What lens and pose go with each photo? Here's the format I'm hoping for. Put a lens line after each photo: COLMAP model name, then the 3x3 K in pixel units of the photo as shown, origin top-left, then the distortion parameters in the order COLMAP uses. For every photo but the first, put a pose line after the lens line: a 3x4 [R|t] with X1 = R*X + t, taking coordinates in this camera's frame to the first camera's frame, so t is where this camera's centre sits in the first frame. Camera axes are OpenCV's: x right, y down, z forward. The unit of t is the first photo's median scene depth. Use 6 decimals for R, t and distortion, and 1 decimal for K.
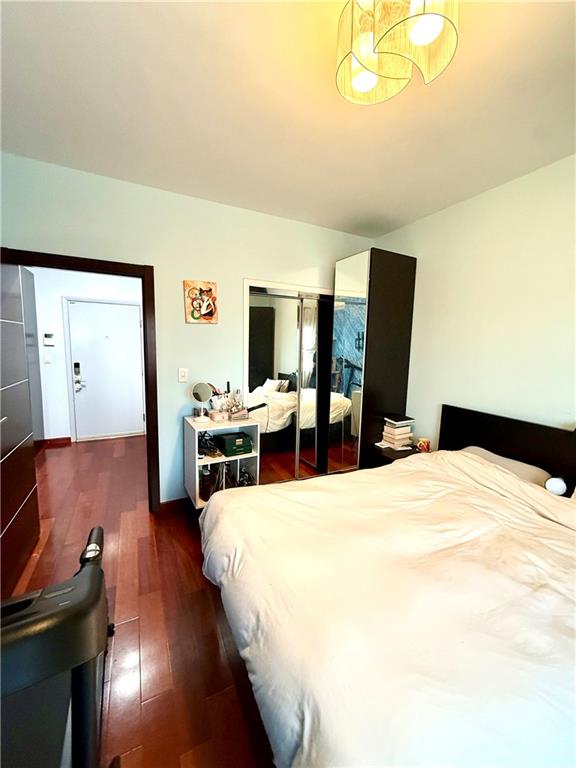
lens RADIAL K [[306.6, 0, 286.8], [0, 306.6, 383.4], [0, 0, 1]] dist [0.001135, -0.000123]
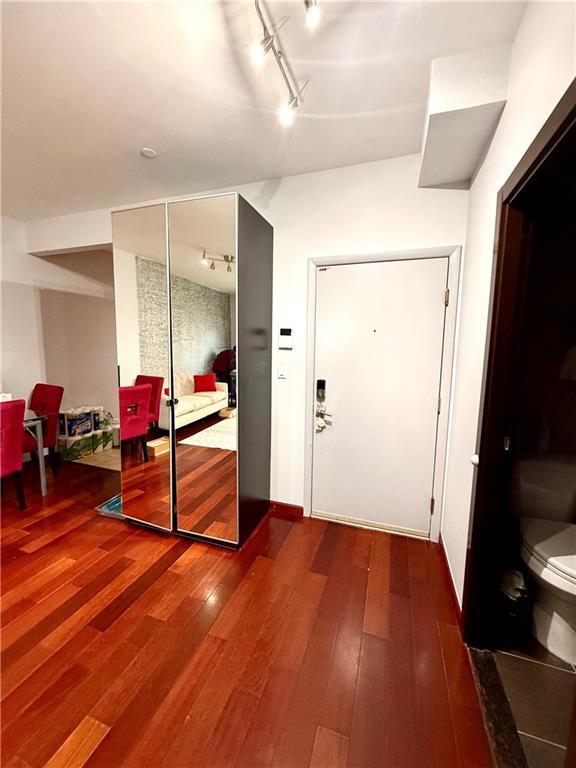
lens RADIAL K [[306.6, 0, 287.2], [0, 306.6, 381.0], [0, 0, 1]] dist [0.001135, -0.000123]
pose [[0.704139, 0.075647, -0.706021, -0.347434], [-0.078815, 0.996491, 0.028164, -0.076782], [0.705674, 0.035814, 0.707631, 0.579232]]
